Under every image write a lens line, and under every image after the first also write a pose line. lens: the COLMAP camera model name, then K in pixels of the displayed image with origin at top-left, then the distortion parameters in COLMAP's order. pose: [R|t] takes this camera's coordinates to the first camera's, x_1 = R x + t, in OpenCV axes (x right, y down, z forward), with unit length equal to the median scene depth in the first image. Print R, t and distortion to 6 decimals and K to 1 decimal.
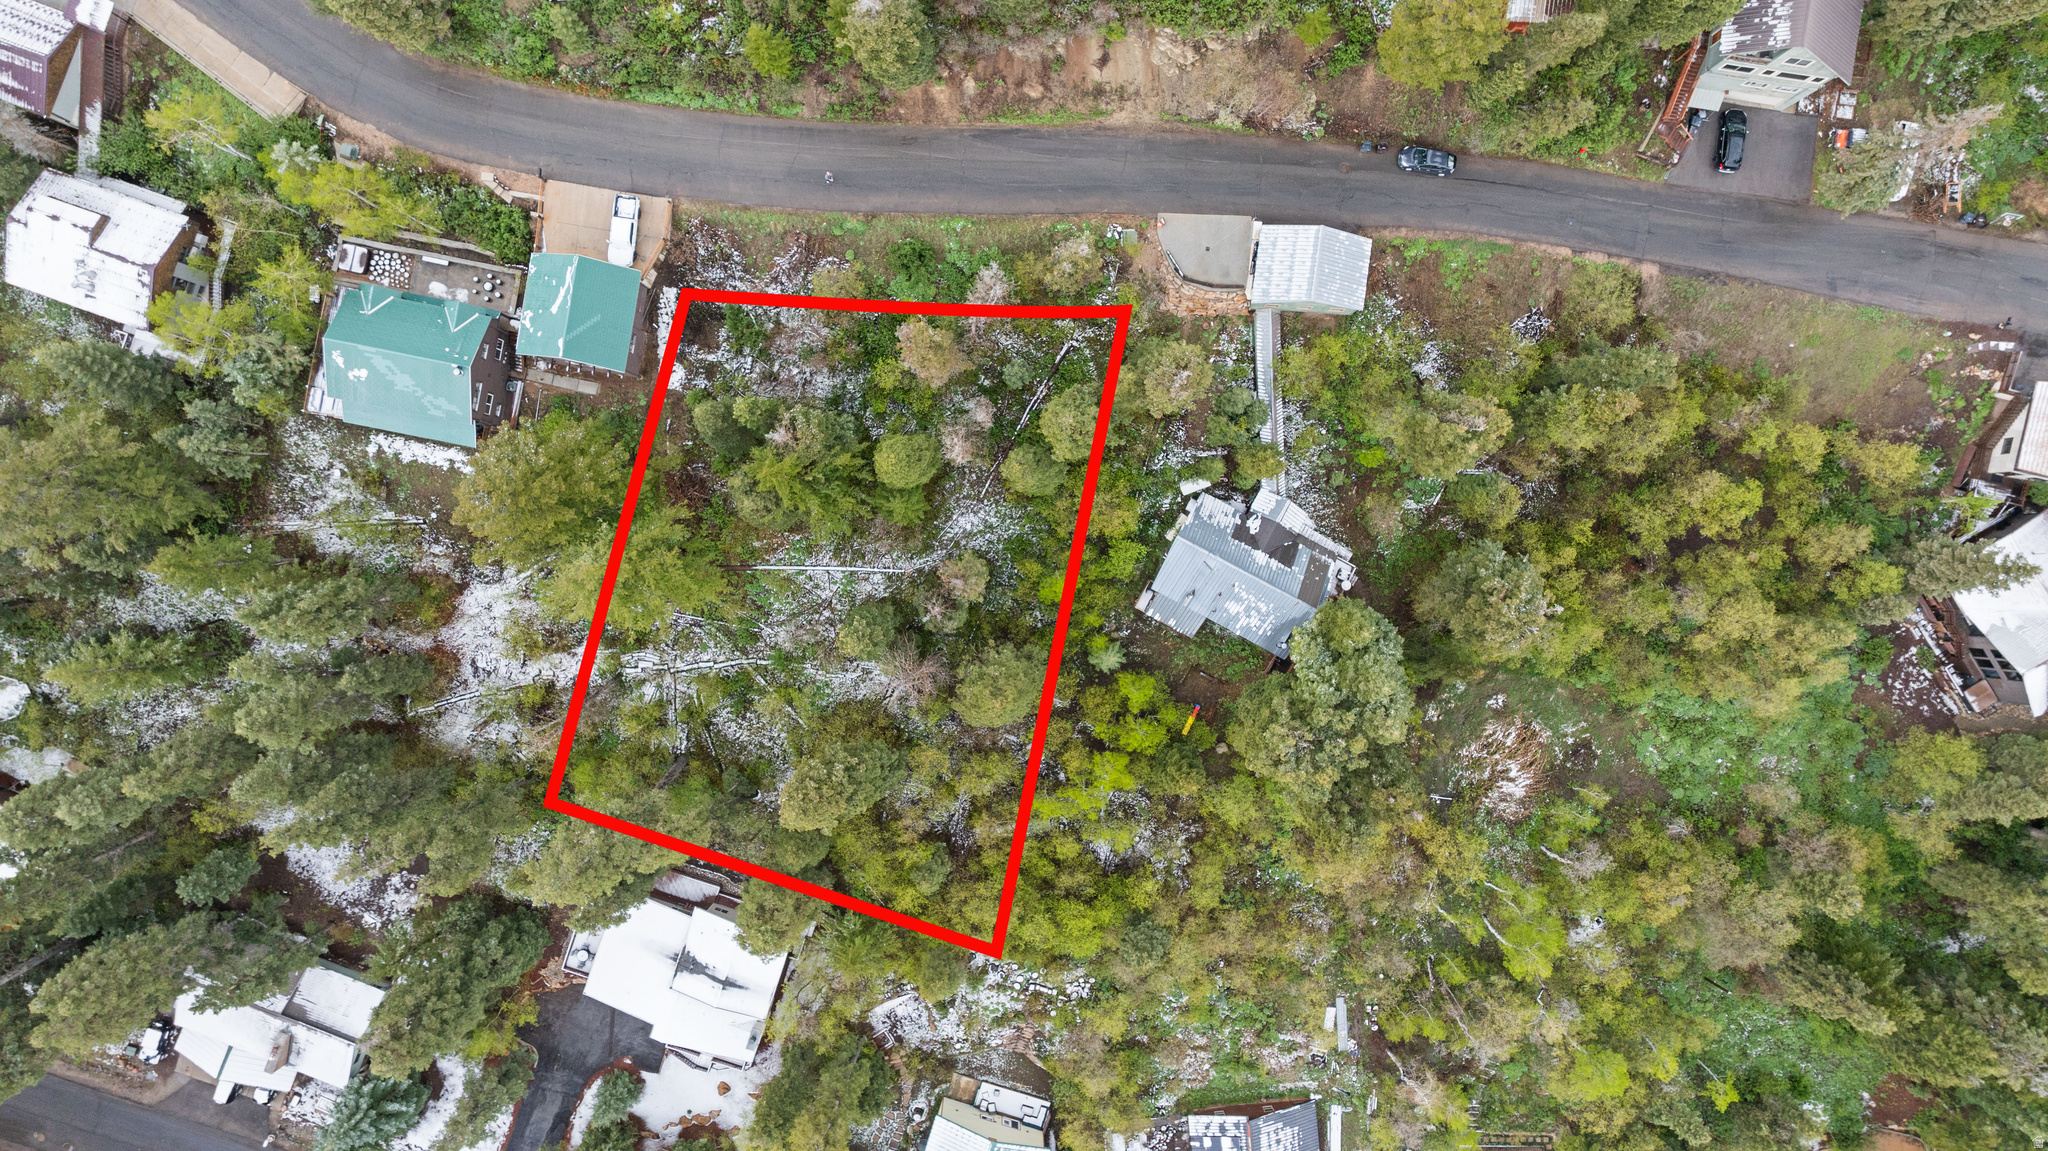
lens RADIAL K [[1436.7, 0, 1025.5], [0, 1436.7, 570.3], [0, 0, 1]] dist [-0.033764, 0.033889]
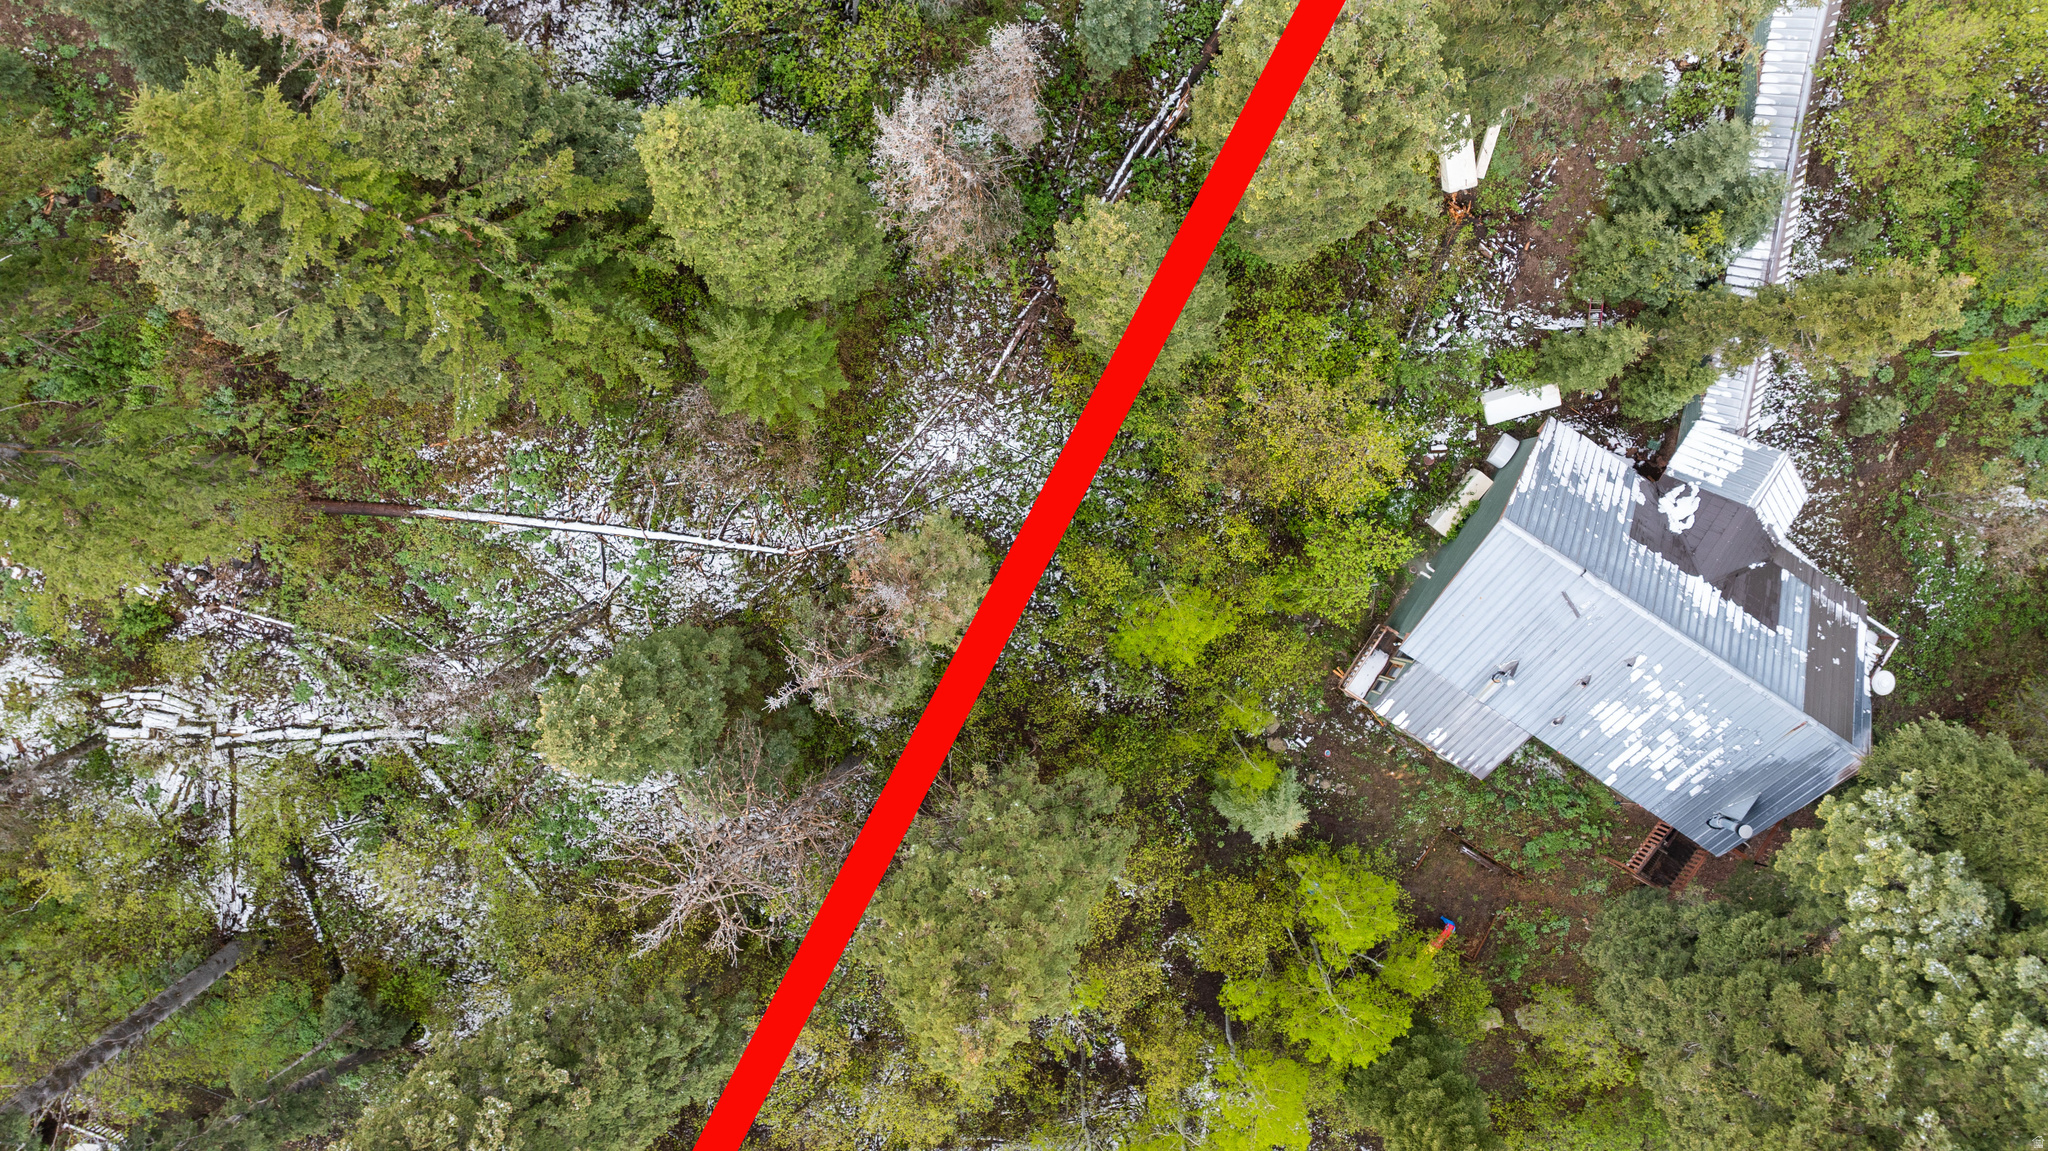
lens RADIAL K [[1436.7, 0, 1028.9], [0, 1436.7, 573.0], [0, 0, 1]] dist [-0.033764, 0.033889]
pose [[0.996262, 0.086176, -0.005912, -0.012895], [-0.086175, 0.996280, 0.000447, 0.000435], [0.005929, 0.000064, 0.999982, 0.600551]]
